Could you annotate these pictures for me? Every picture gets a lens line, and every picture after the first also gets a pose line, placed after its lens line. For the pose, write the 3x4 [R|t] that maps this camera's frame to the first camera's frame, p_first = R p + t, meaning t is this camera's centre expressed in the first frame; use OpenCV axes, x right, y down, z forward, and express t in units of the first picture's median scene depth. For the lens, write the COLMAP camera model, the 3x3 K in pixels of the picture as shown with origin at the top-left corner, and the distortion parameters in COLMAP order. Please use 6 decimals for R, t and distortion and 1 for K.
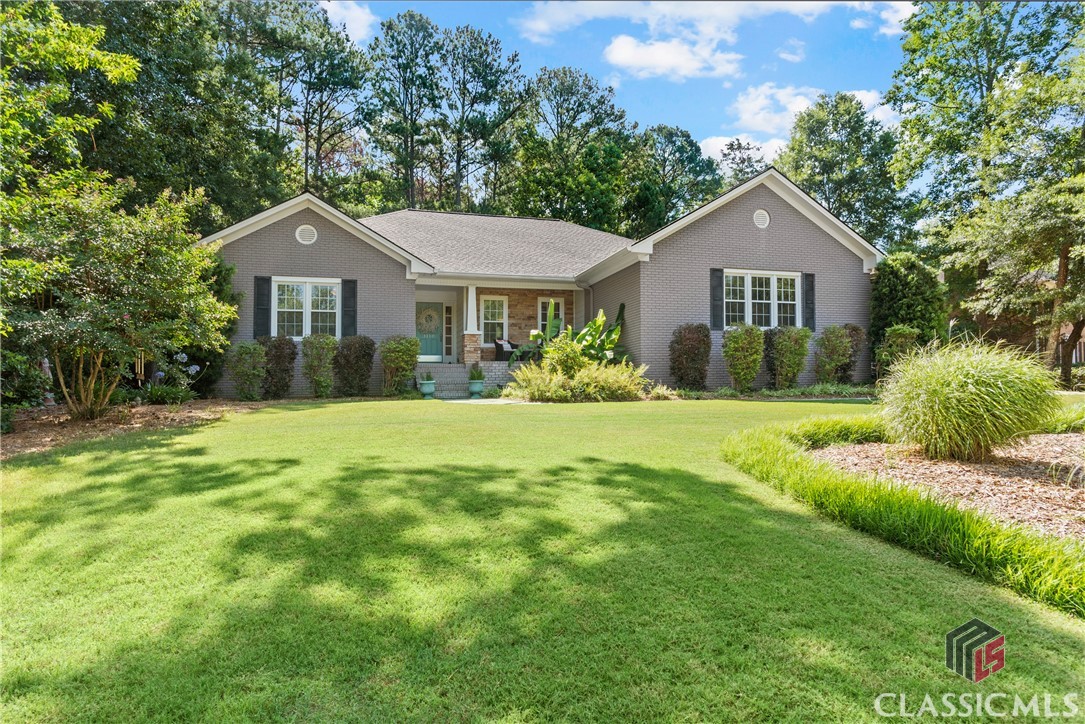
lens RADIAL K [[623.0, 0, 542.9], [0, 623.0, 359.2], [0, 0, 1]] dist [-0.010015, 0.003609]
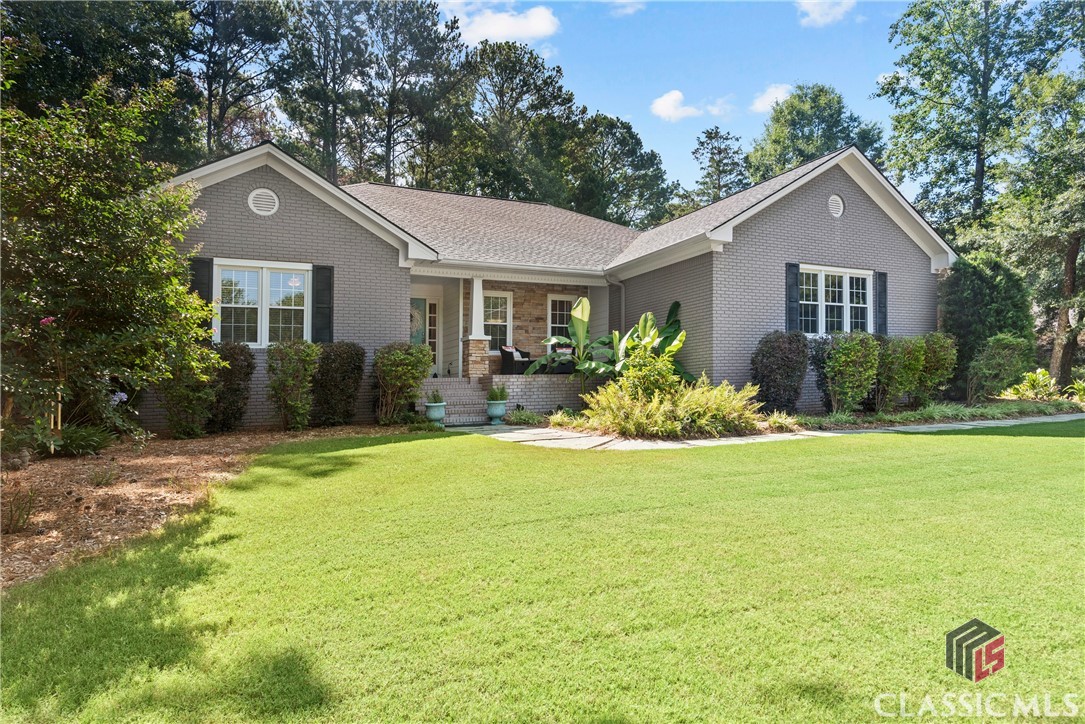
lens RADIAL K [[623.0, 0, 541.8], [0, 623.0, 364.7], [0, 0, 1]] dist [-0.010015, 0.003609]
pose [[0.986051, -0.001012, 0.166443, -0.166047], [-0.001151, 0.999916, 0.012902, -0.018984], [-0.166442, -0.012914, 0.985967, 0.211369]]
